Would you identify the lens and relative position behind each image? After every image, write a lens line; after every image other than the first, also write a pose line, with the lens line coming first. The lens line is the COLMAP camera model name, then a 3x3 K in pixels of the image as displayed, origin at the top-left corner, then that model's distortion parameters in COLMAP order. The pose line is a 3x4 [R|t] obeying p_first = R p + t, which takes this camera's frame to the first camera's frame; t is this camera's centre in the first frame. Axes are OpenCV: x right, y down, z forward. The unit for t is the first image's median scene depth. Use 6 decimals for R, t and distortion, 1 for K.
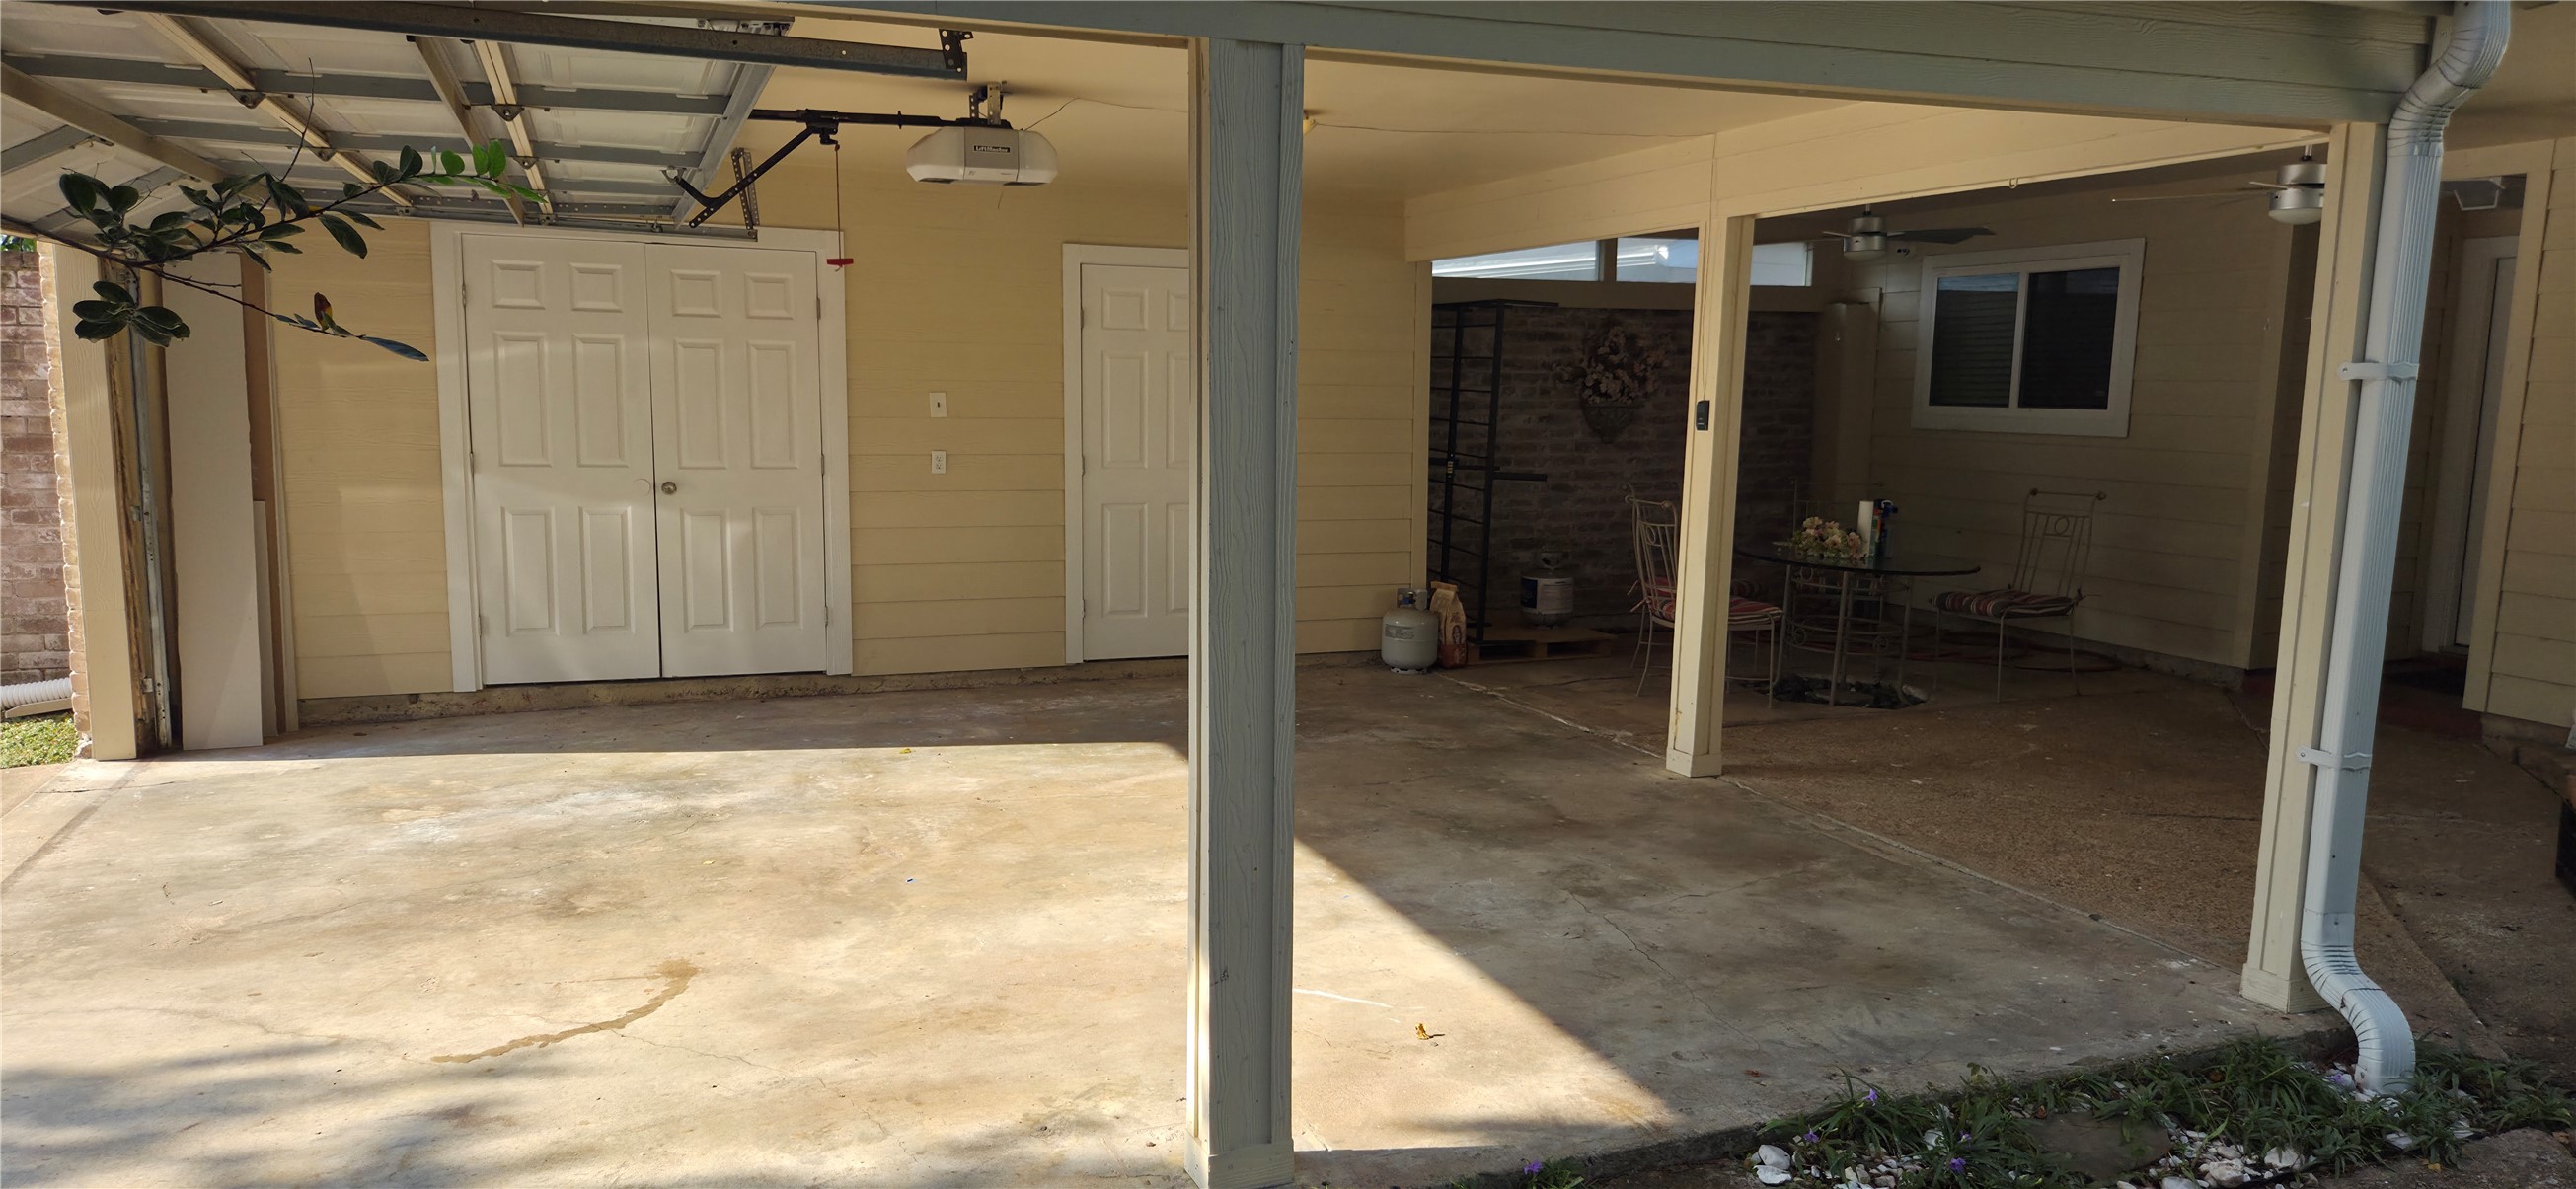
lens RADIAL K [[1769.7, 0, 1277.5], [0, 1769.7, 624.8], [0, 0, 1]] dist [0.060934, -0.055581]
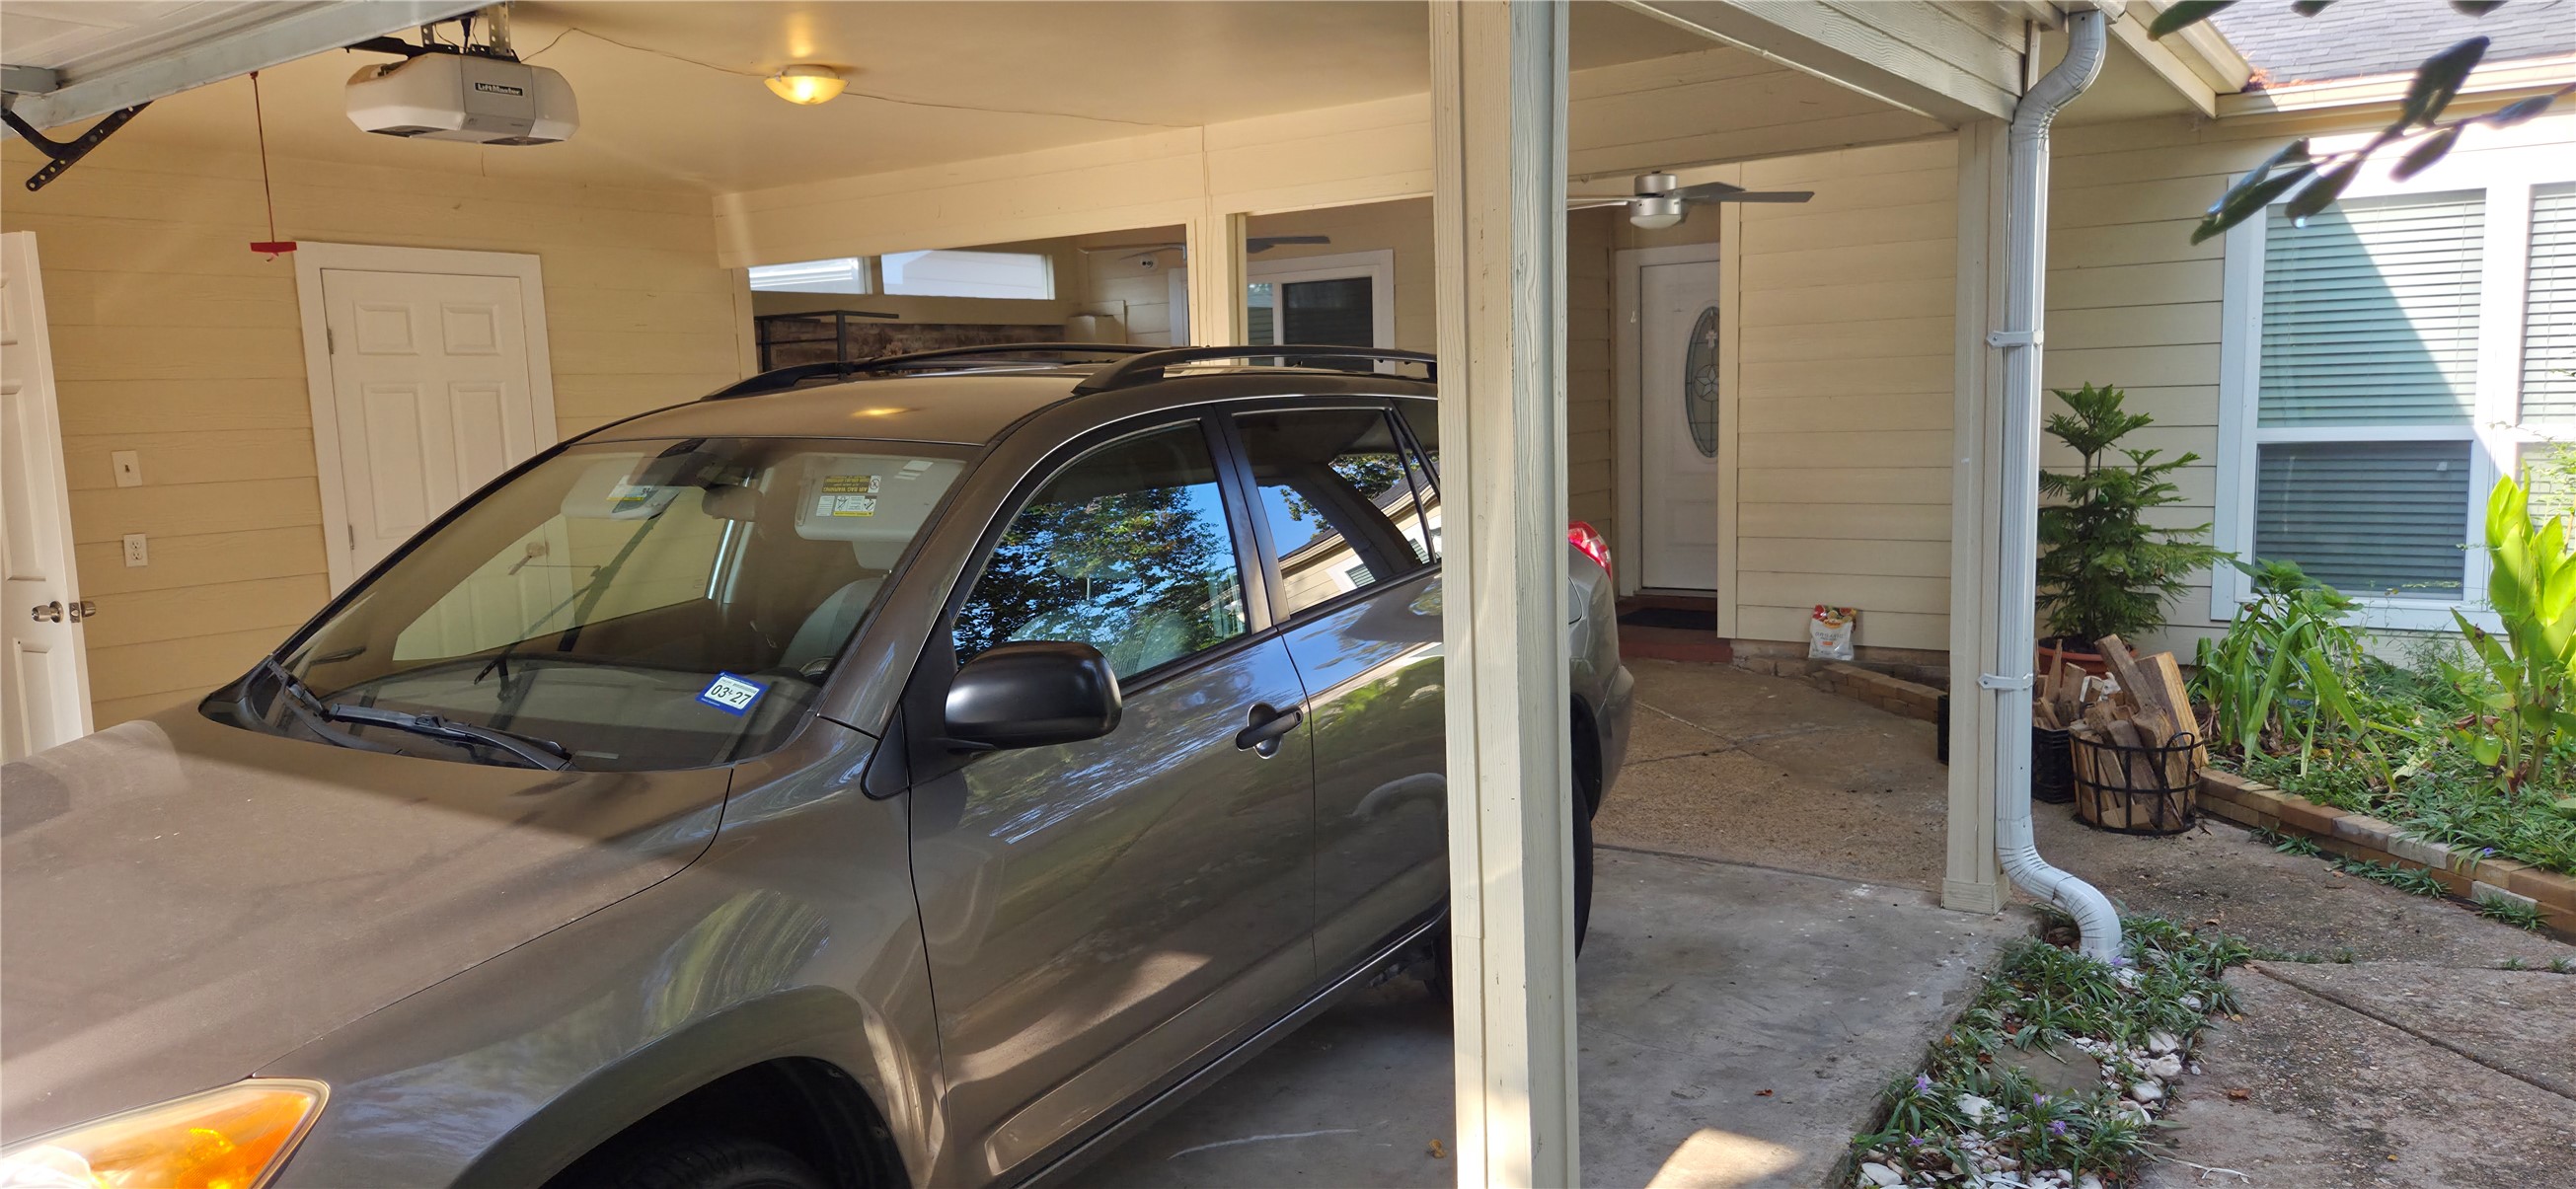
lens RADIAL K [[1758.7, 0, 1288.0], [0, 1758.7, 594.5], [0, 0, 1]] dist [0.056596, -0.058366]
pose [[0.825368, -0.105695, 0.554614, -0.215088], [0.123521, 0.992328, 0.005290, -0.022585], [-0.550918, 0.064140, 0.832091, 0.171250]]
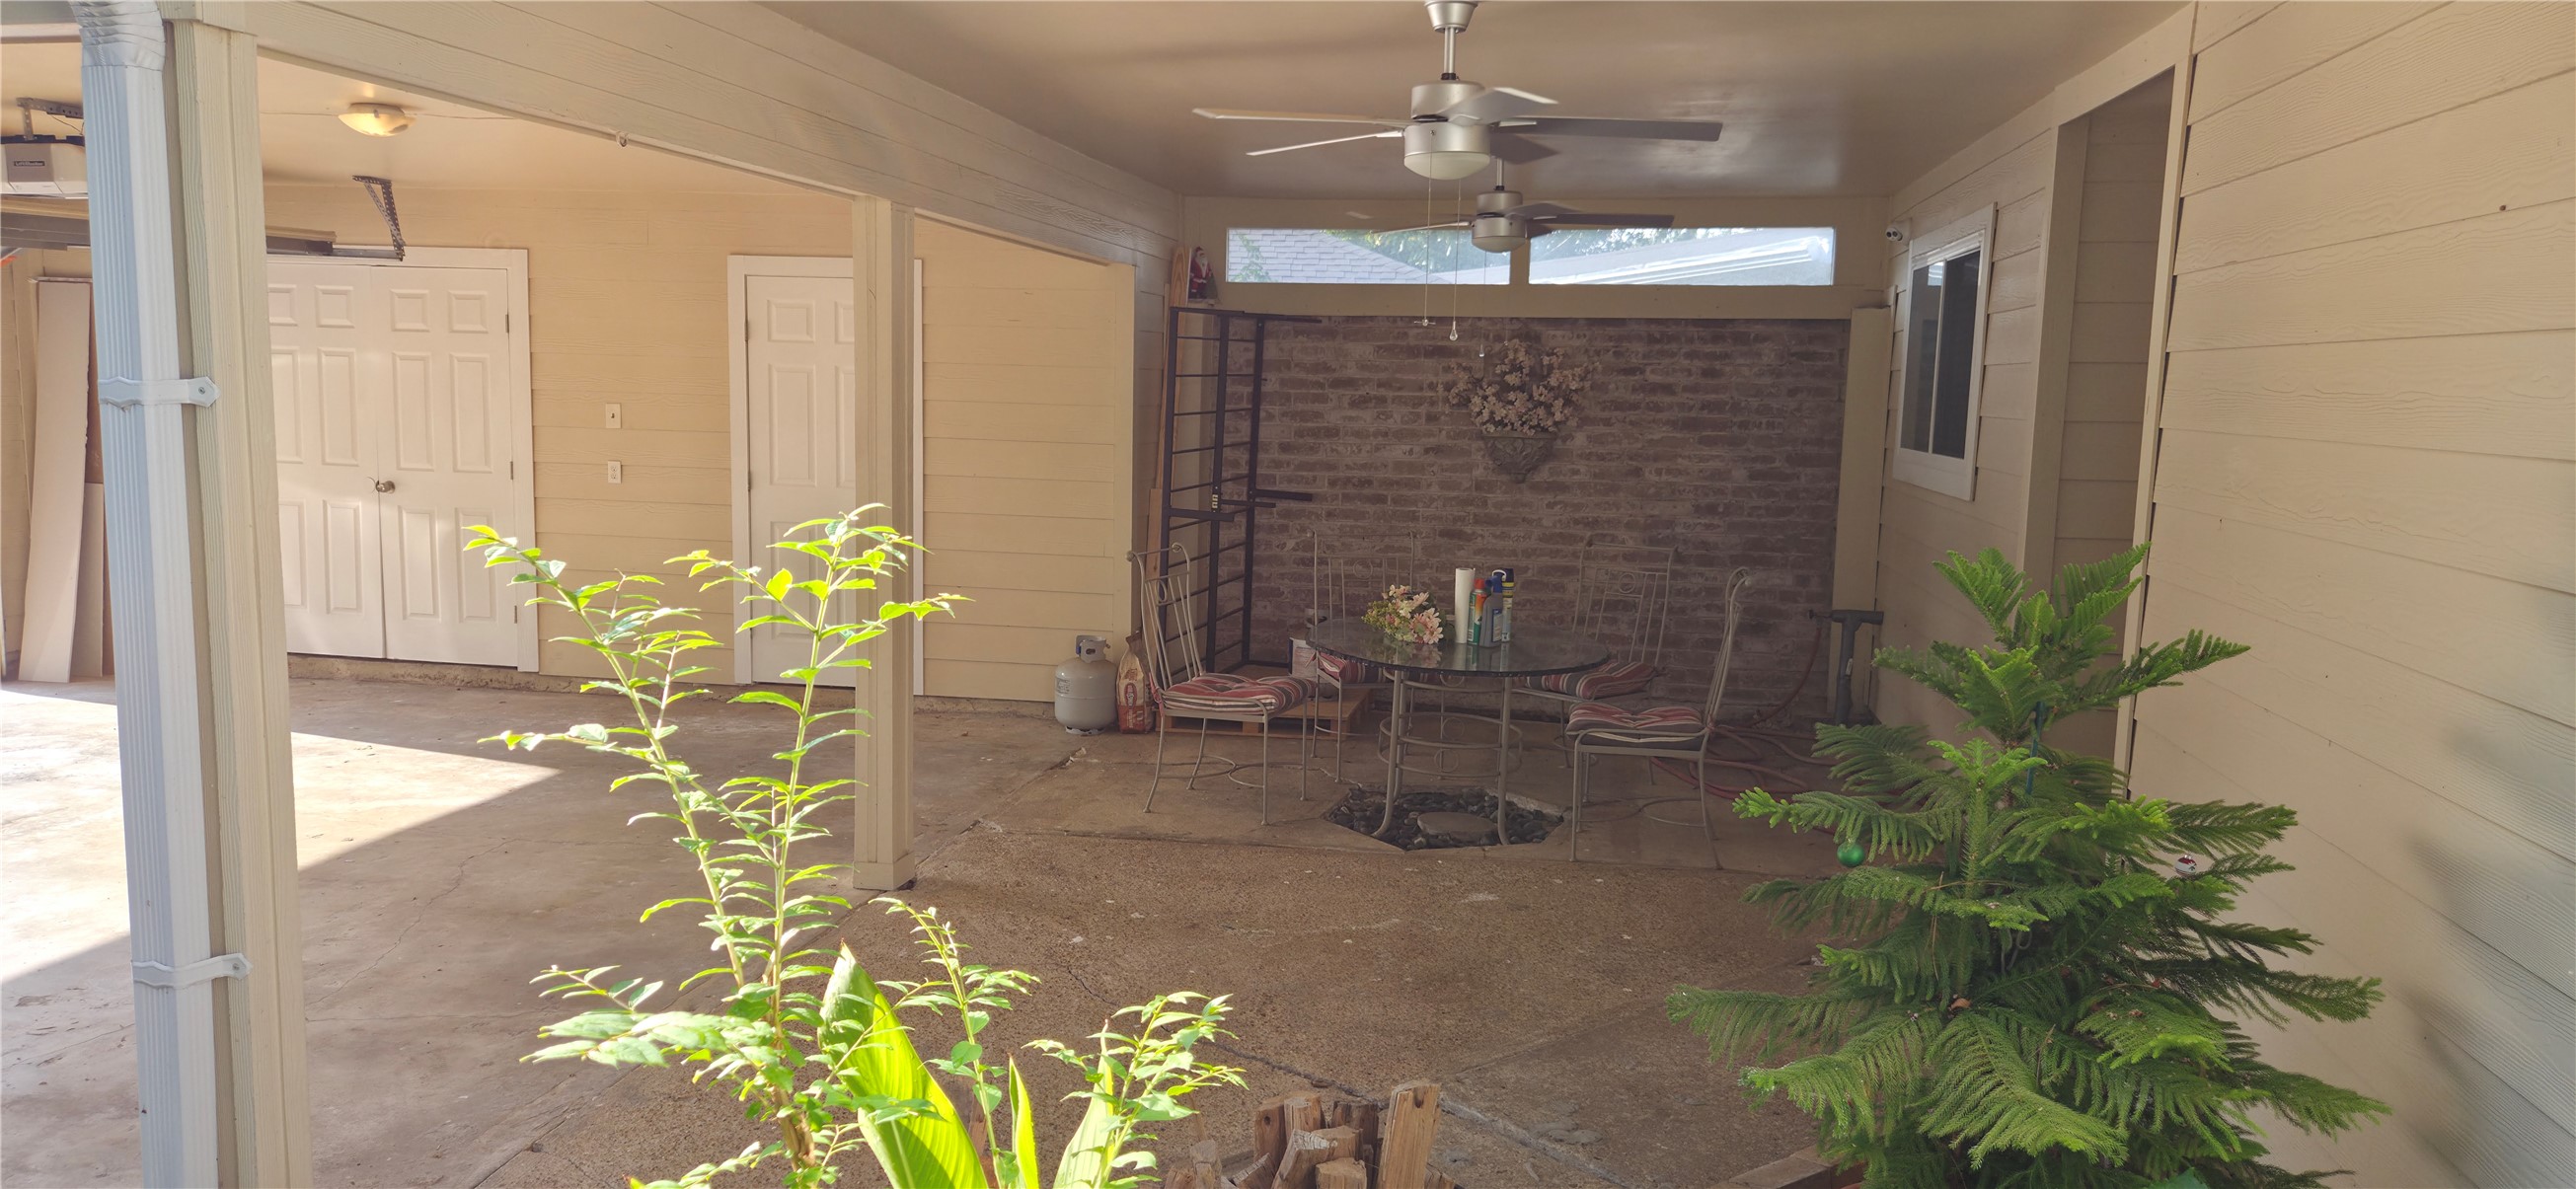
lens RADIAL K [[1758.7, 0, 1288.0], [0, 1758.7, 594.5], [0, 0, 1]] dist [0.056596, -0.058366]
pose [[0.853153, 0.070485, -0.516877, 0.690884], [-0.084633, 0.996405, -0.003819, -0.052498], [0.514750, 0.047003, 0.856051, 0.344899]]
